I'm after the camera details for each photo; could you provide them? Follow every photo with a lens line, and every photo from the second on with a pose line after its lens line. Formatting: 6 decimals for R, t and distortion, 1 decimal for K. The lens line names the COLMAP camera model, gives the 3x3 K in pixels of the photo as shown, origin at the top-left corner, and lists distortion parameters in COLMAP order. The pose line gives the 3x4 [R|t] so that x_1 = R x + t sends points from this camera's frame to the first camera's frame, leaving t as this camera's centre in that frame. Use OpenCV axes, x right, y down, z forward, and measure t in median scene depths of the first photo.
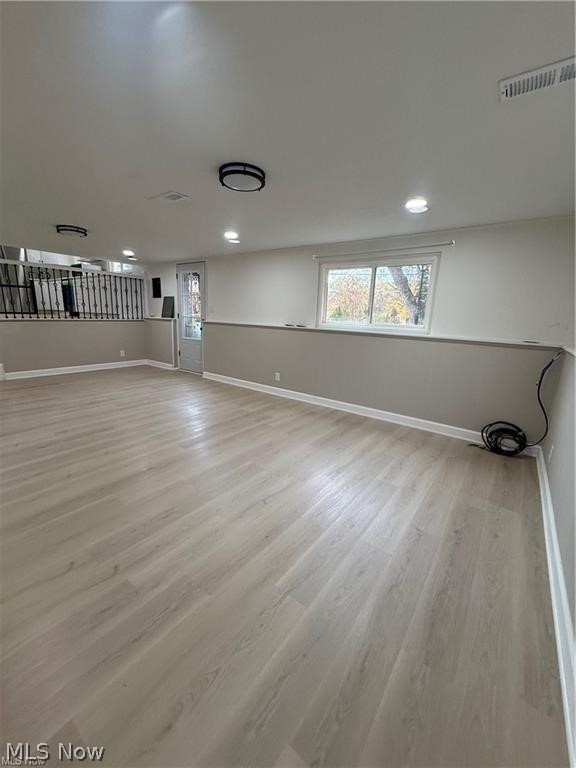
lens RADIAL K [[308.0, 0, 288.0], [0, 308.0, 384.0], [0, 0, 1]] dist [0.000986, 0.000260]
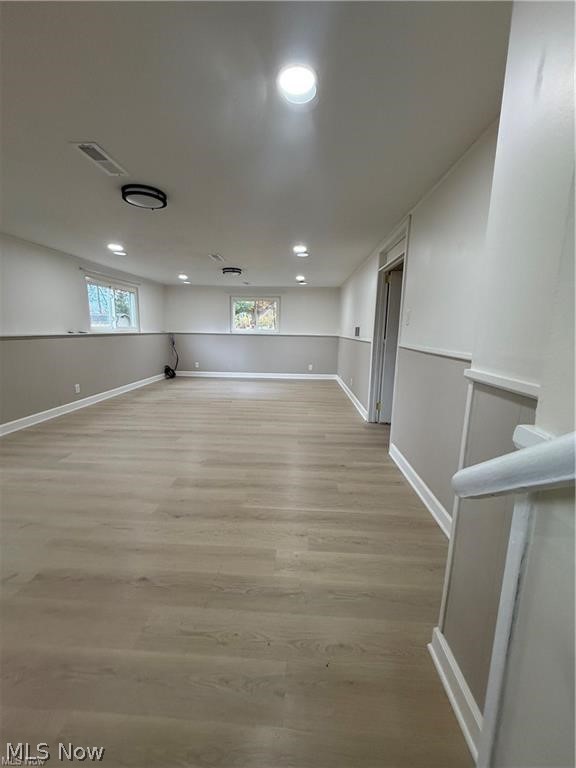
lens RADIAL K [[308.0, 0, 288.0], [0, 308.0, 384.0], [0, 0, 1]] dist [0.000986, 0.000260]
pose [[-0.567220, -0.190134, 0.801318, -1.241299], [0.144708, 0.934838, 0.324249, -0.267311], [-0.810753, 0.299878, -0.502745, 1.035483]]
